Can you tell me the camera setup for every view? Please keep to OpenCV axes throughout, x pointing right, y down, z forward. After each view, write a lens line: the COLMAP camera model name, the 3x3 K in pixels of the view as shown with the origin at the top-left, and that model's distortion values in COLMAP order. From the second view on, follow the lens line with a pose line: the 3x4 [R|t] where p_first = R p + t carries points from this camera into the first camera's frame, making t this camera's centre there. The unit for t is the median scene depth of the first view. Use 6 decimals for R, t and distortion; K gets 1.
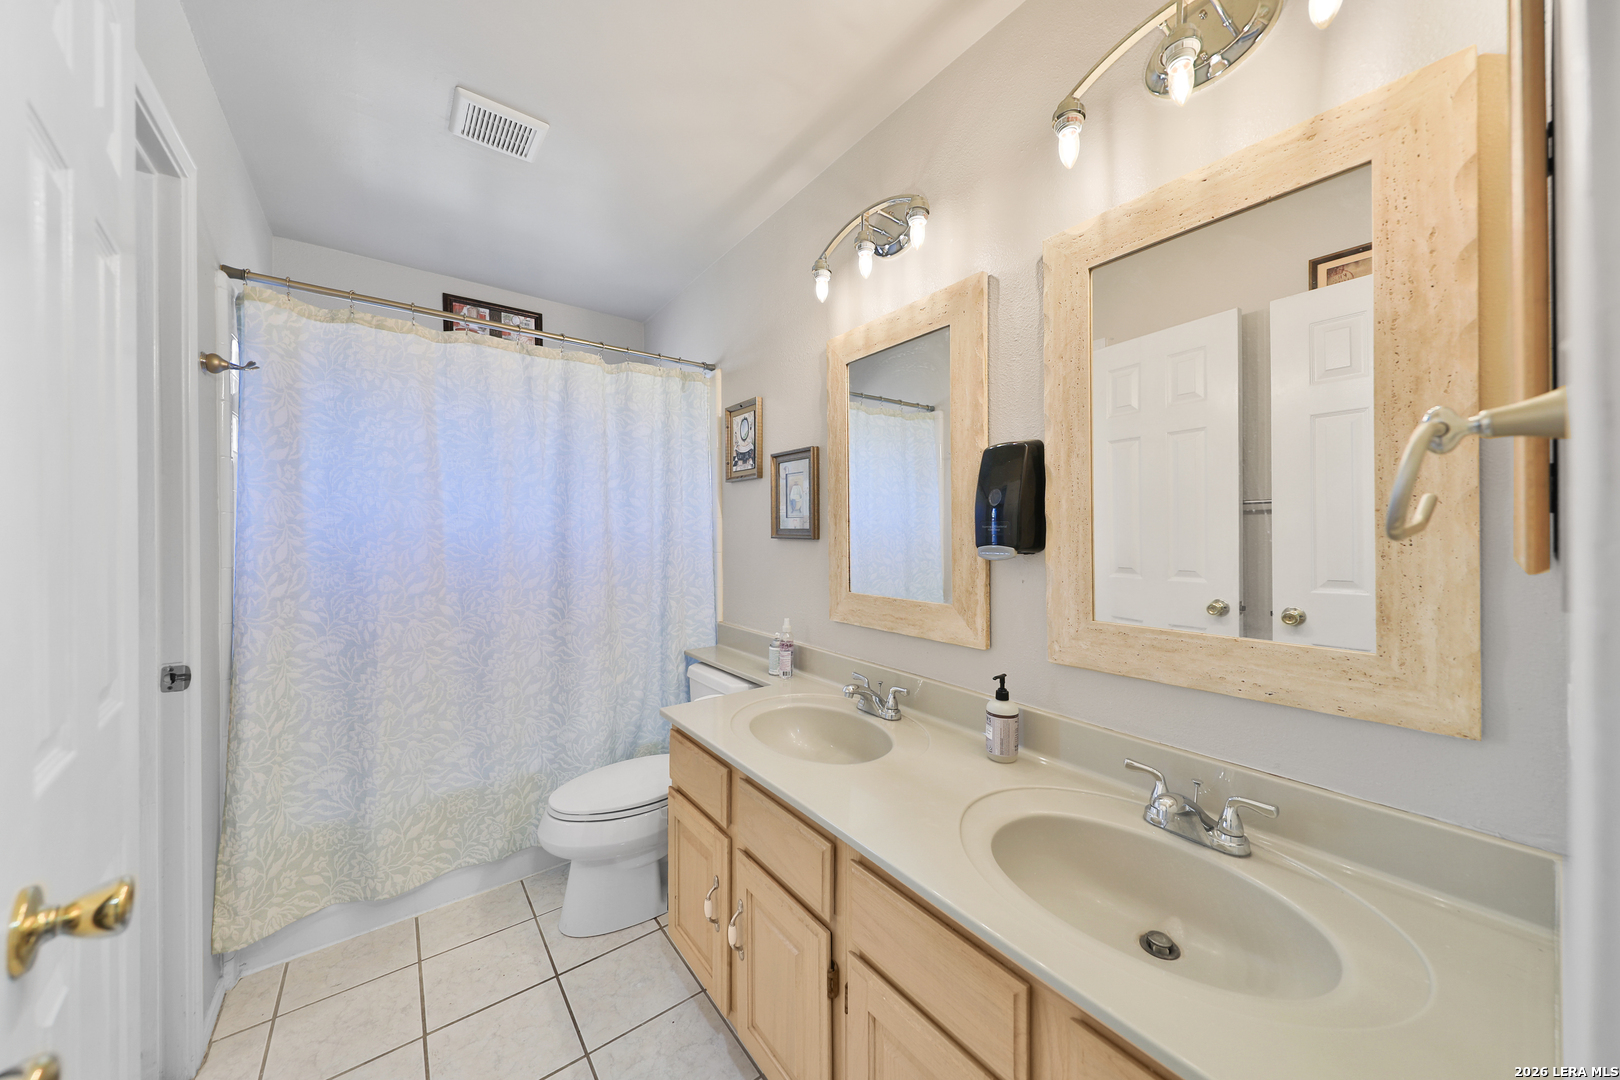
lens RADIAL K [[551.2, 0, 812.4], [0, 551.2, 534.3], [0, 0, 1]] dist [0.000990, -0.000125]
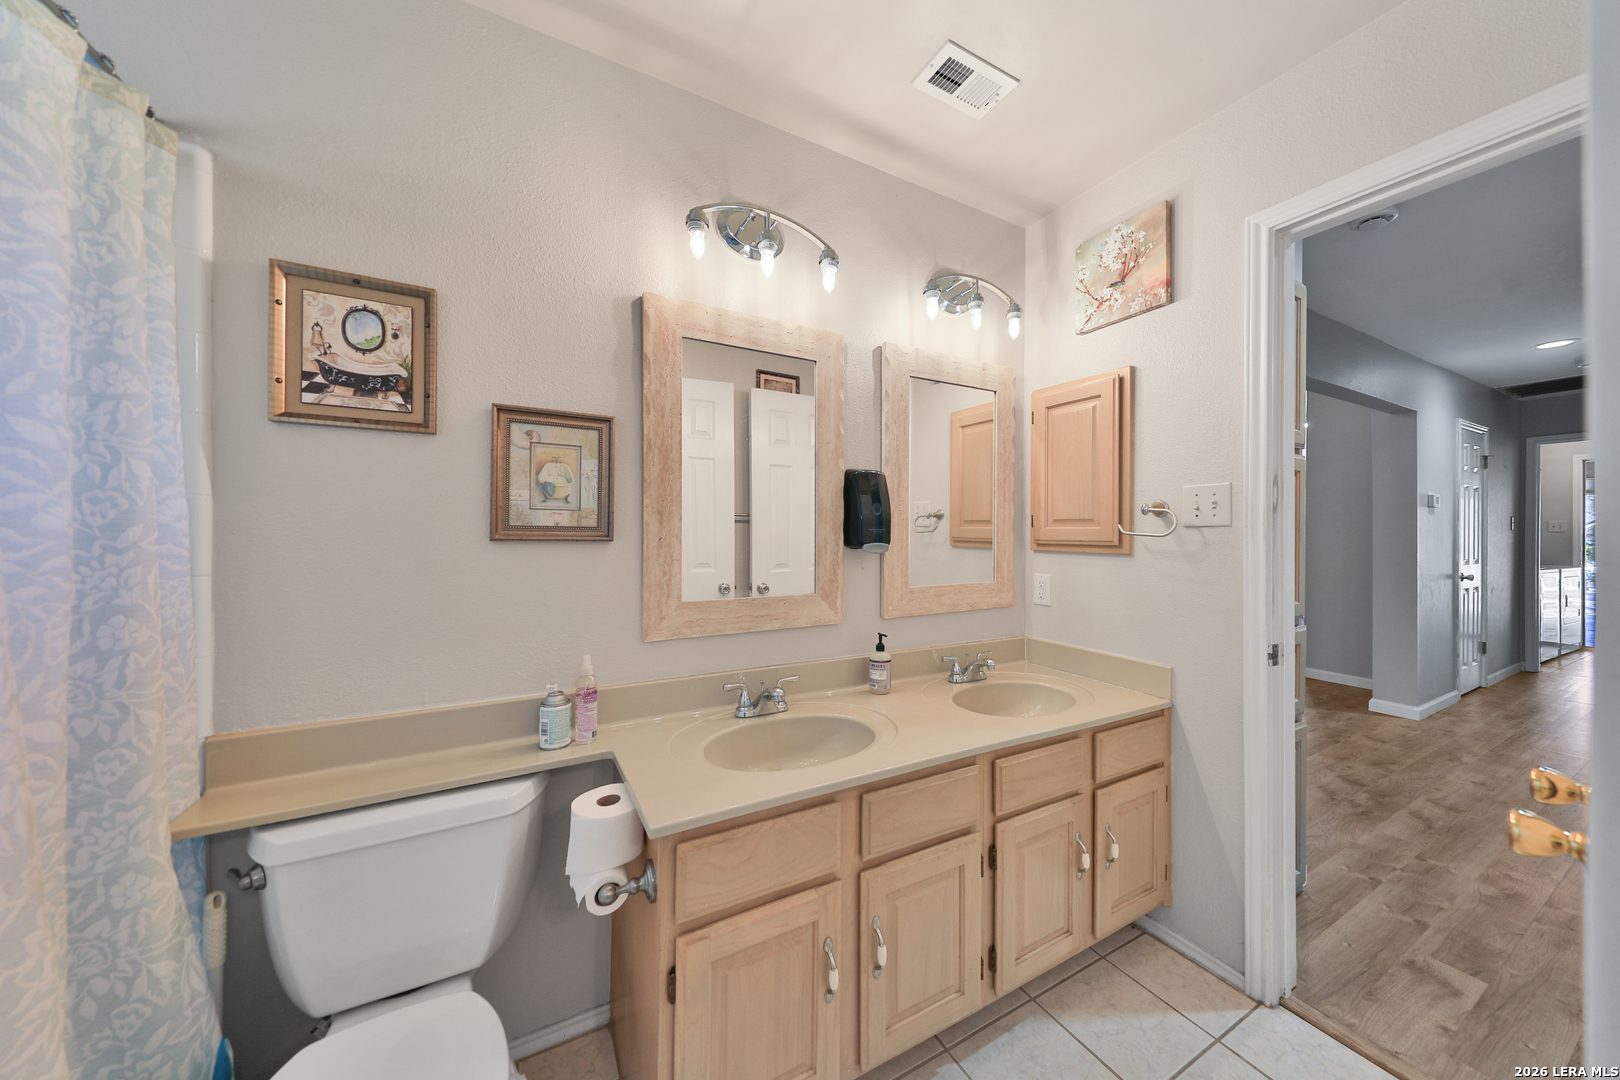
lens RADIAL K [[551.2, 0, 812.4], [0, 551.2, 534.3], [0, 0, 1]] dist [0.000990, -0.000125]
pose [[0.136700, 0.008507, 0.990576, -0.676287], [0.001283, 0.999961, -0.008765, 0.006698], [-0.990612, 0.002469, 0.136683, 0.605527]]
